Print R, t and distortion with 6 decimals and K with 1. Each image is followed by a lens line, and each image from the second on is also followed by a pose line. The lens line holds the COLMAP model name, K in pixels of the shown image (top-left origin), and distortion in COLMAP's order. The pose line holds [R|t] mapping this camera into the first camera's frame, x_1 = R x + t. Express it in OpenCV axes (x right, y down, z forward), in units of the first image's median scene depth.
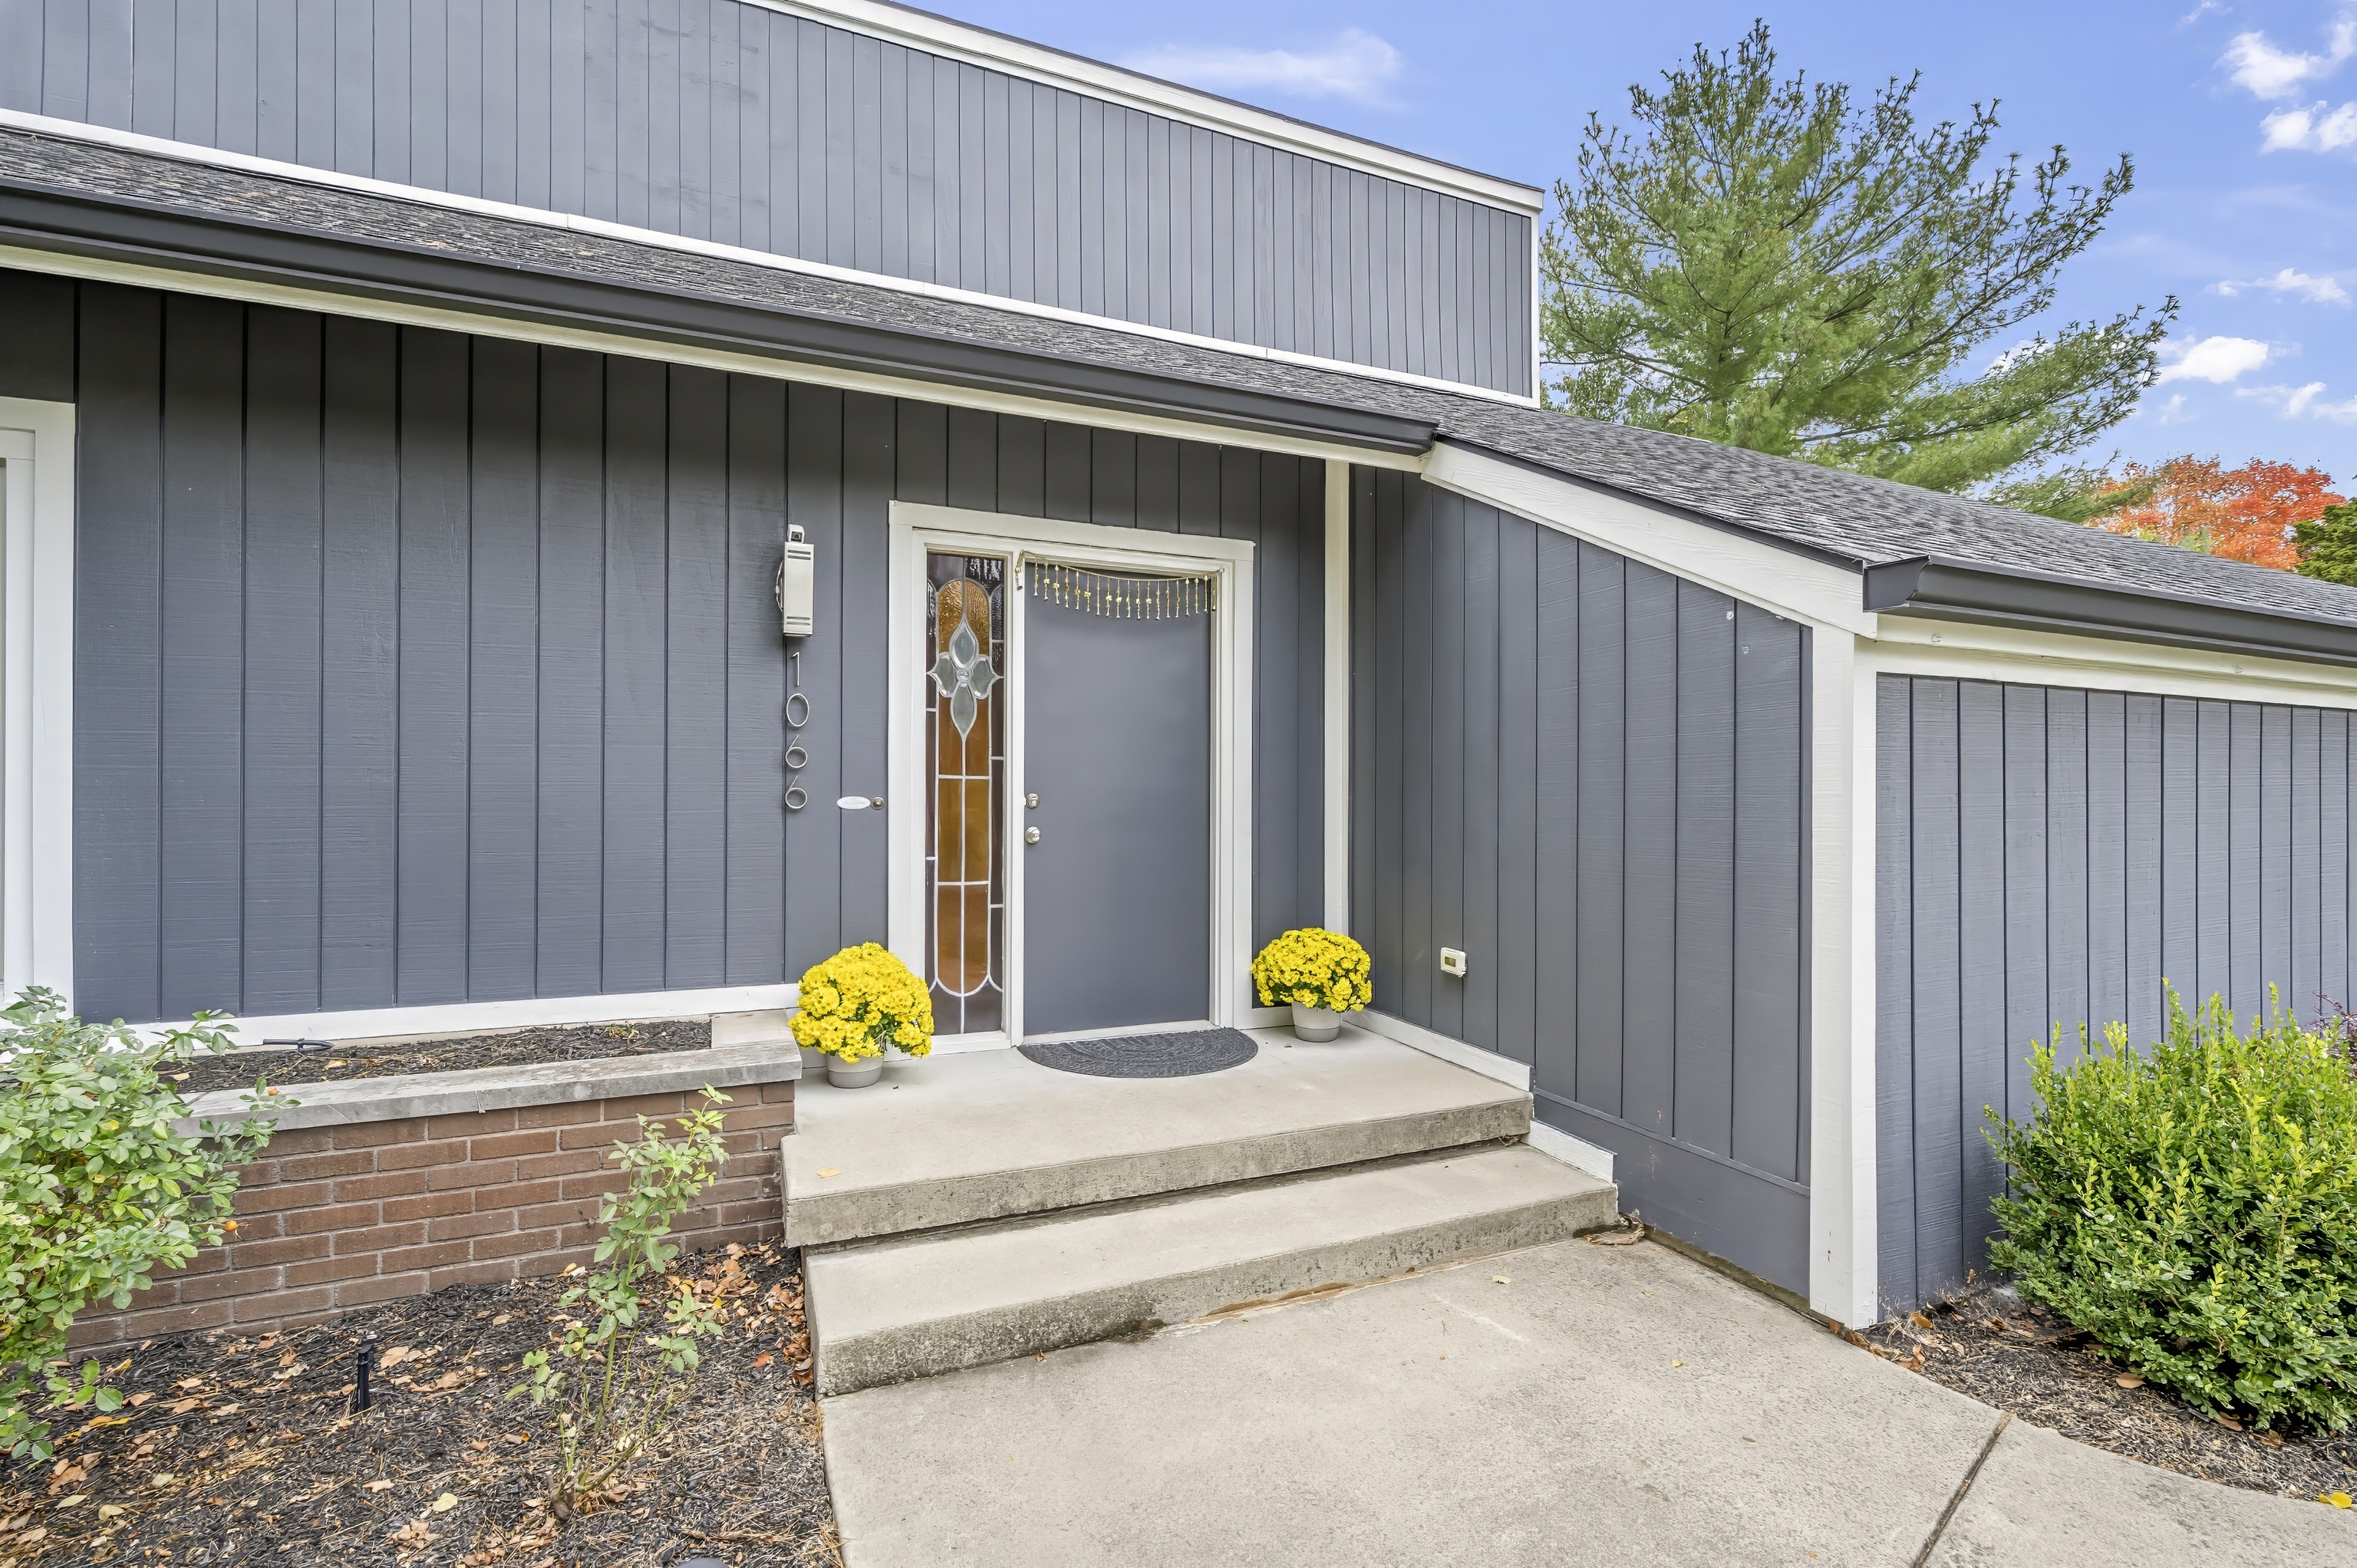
lens RADIAL K [[1045.1, 0, 1178.5], [0, 1045.1, 784.0], [0, 0, 1]] dist [0.001119, -0.000269]
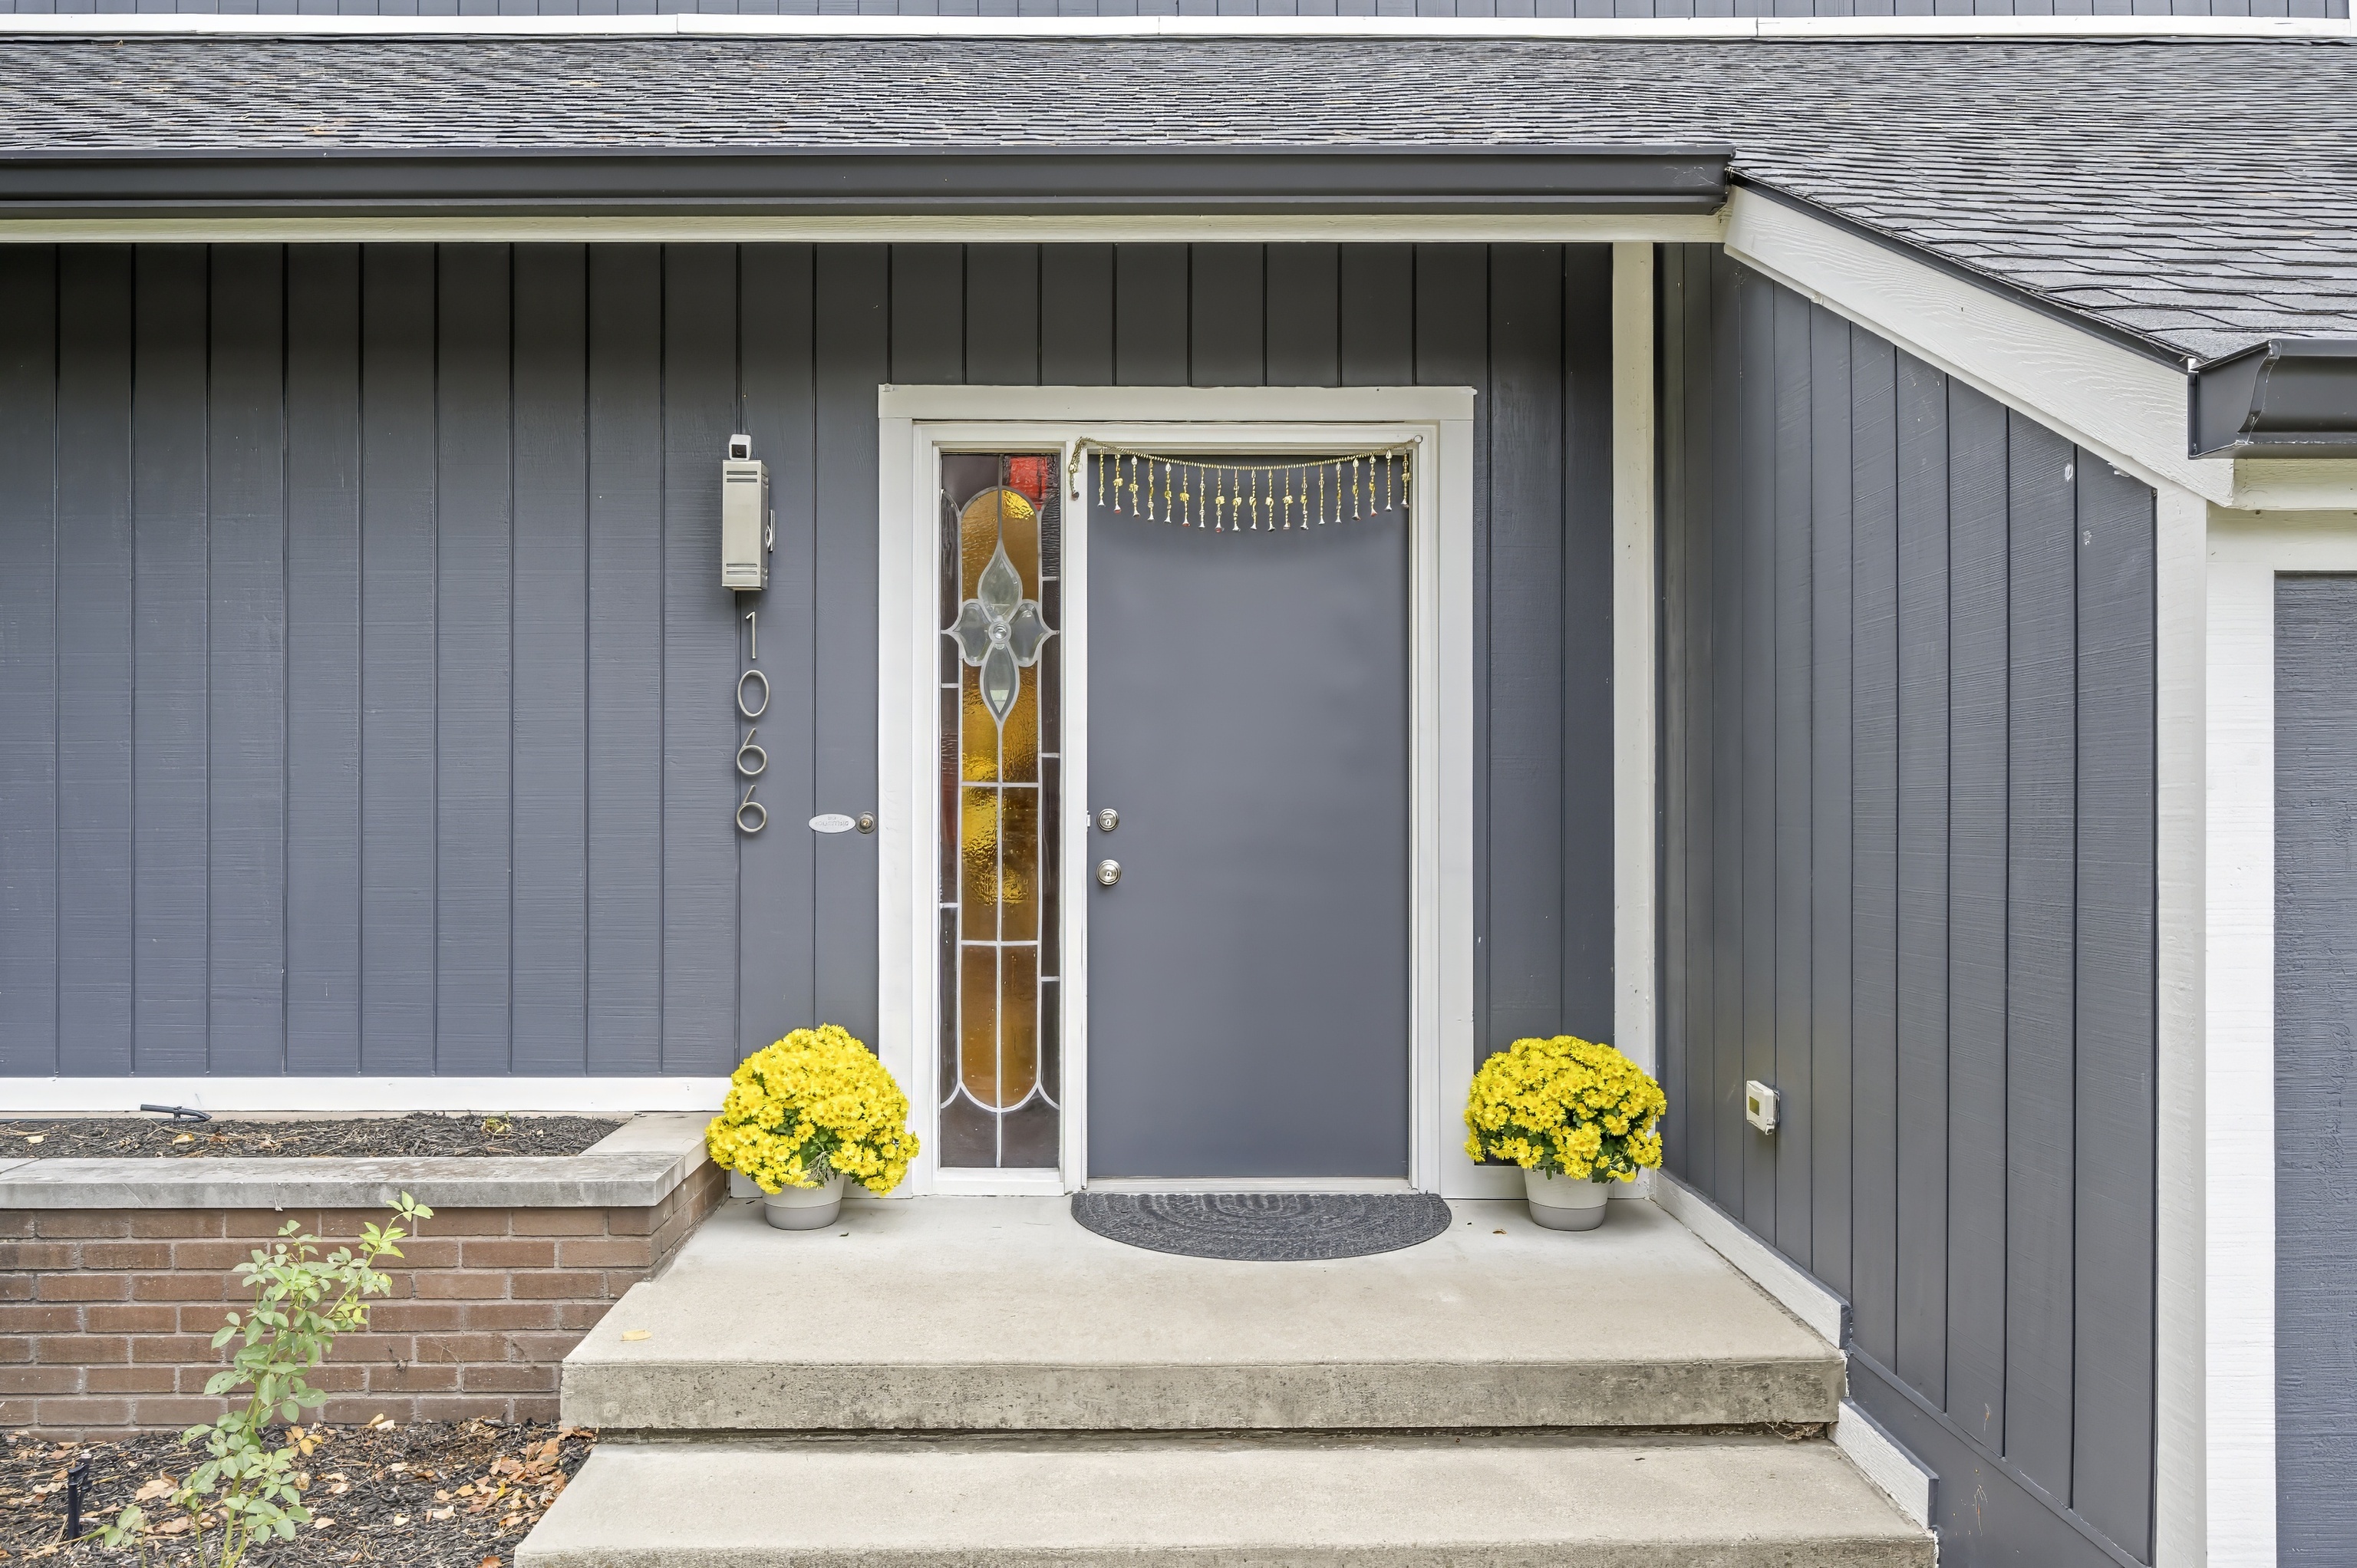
lens RADIAL K [[1723.9, 0, 1175.3], [0, 1723.9, 773.6], [0, 0, 1]] dist [-0.007724, 0.005504]
pose [[0.925189, -0.010034, -0.379375, 0.345950], [0.008446, 0.999947, -0.005849, -0.006666], [0.379414, 0.002208, 0.925225, 0.023525]]
